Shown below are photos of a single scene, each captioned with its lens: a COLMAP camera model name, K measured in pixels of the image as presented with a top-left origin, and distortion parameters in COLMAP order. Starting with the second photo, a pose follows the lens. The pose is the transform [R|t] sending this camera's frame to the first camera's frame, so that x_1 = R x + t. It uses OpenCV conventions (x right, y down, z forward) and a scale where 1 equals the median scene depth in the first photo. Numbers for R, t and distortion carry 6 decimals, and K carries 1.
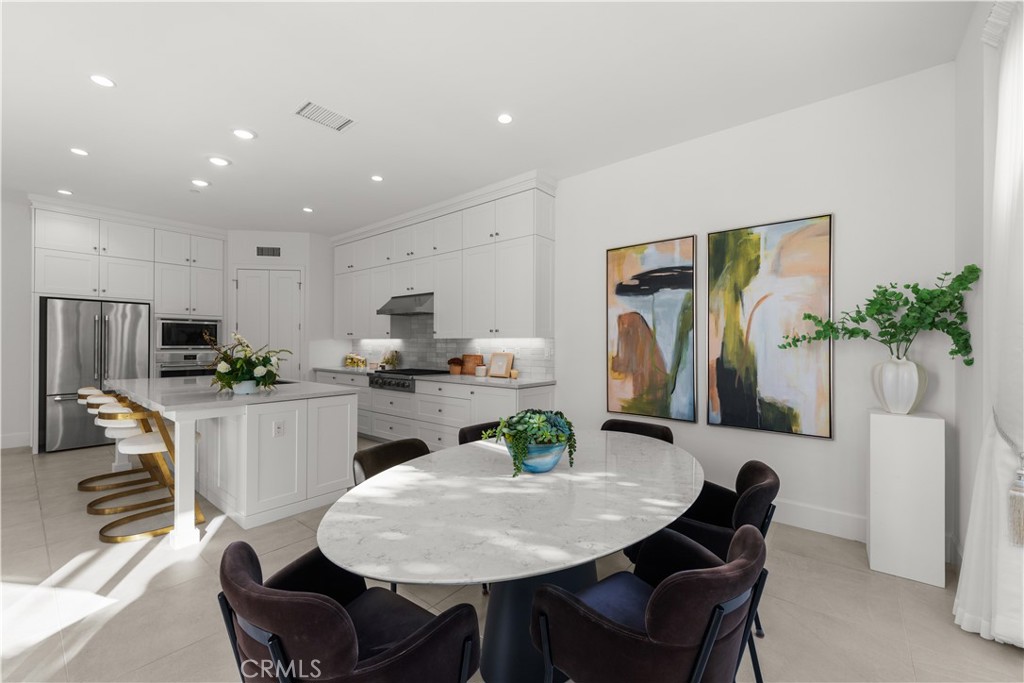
lens RADIAL K [[411.3, 0, 514.0], [0, 411.3, 339.0], [0, 0, 1]] dist [0.000759, -0.001040]
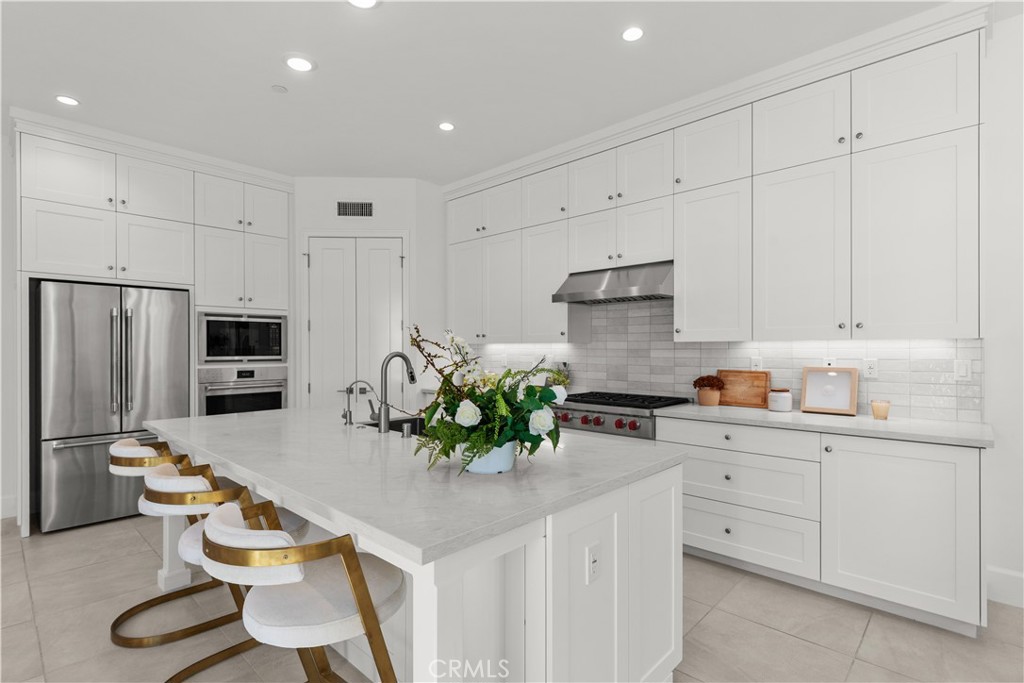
lens RADIAL K [[496.9, 0, 510.7], [0, 496.9, 346.6], [0, 0, 1]] dist [0.001654, 0.000225]
pose [[0.997056, -0.005849, -0.076449, -0.355043], [0.006172, 0.999973, 0.003983, 0.001322], [0.076423, -0.004443, 0.997066, 0.291957]]
